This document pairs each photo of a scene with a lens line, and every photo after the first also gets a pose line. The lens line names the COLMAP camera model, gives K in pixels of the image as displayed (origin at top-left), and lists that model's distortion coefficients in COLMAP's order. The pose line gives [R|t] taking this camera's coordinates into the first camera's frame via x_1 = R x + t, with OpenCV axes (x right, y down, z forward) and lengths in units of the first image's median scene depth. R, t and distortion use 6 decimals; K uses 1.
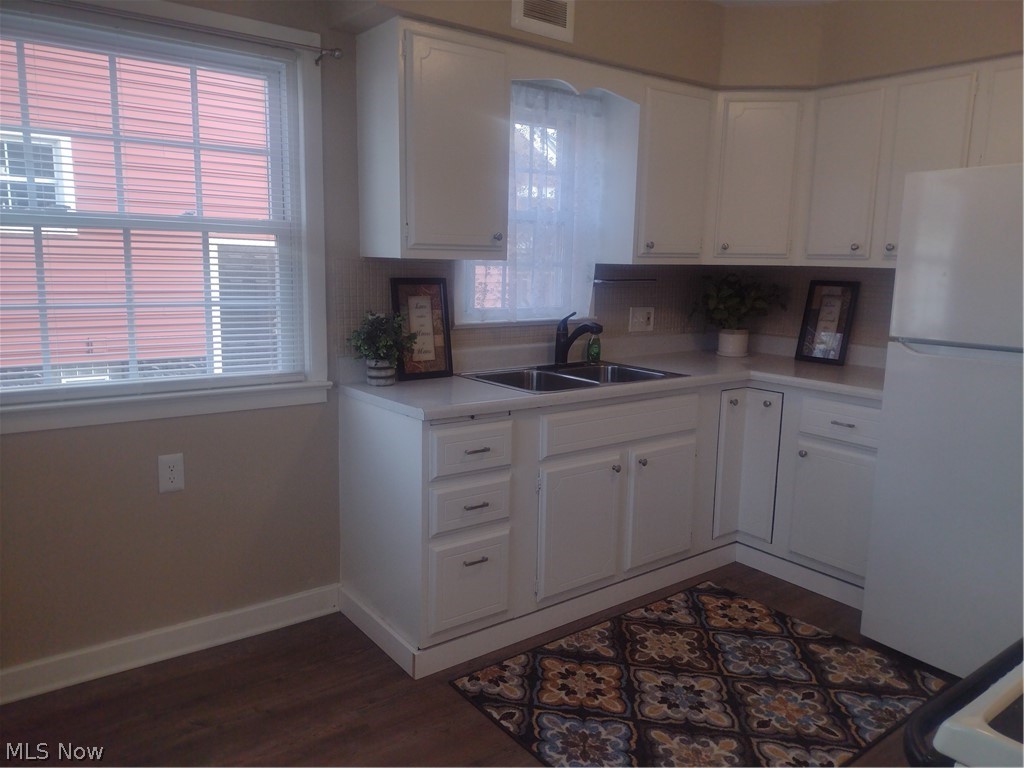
lens RADIAL K [[752.5, 0, 512.0], [0, 752.5, 384.0], [0, 0, 1]] dist [0.063055, -0.081202]
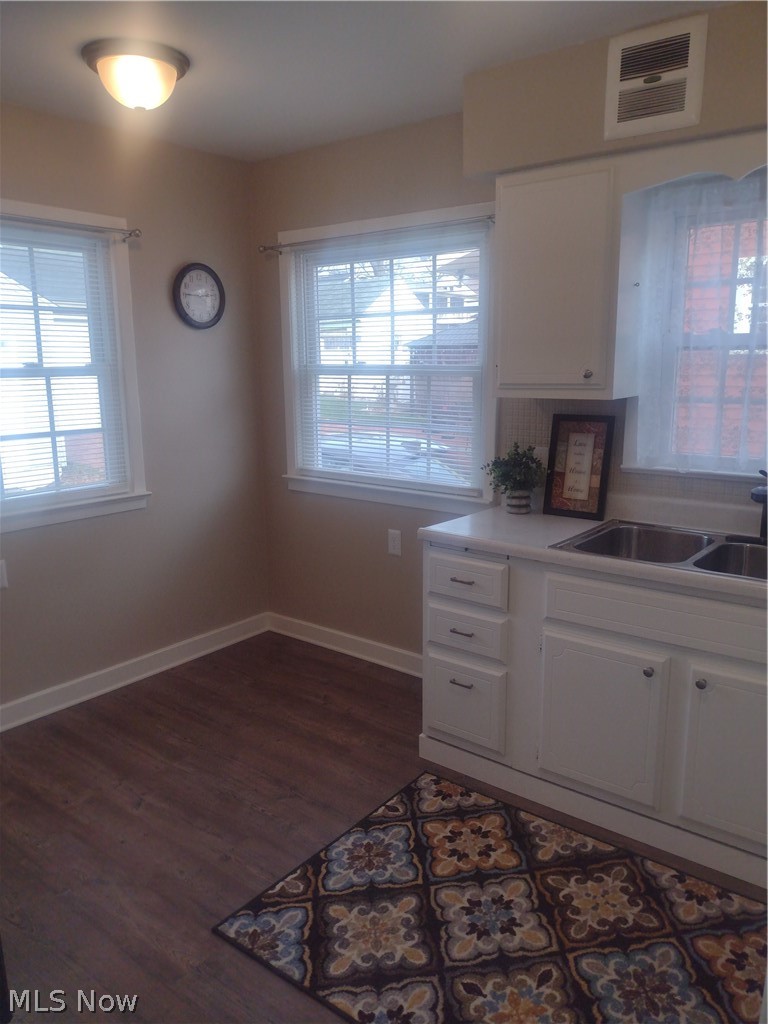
lens RADIAL K [[752.5, 0, 384.0], [0, 752.5, 512.0], [0, 0, 1]] dist [0.063055, -0.081202]
pose [[0.258641, 0.174038, -0.950166, 0.858448], [-0.145141, 0.979471, 0.139898, -0.130979], [0.955007, 0.101724, 0.278592, 0.549160]]
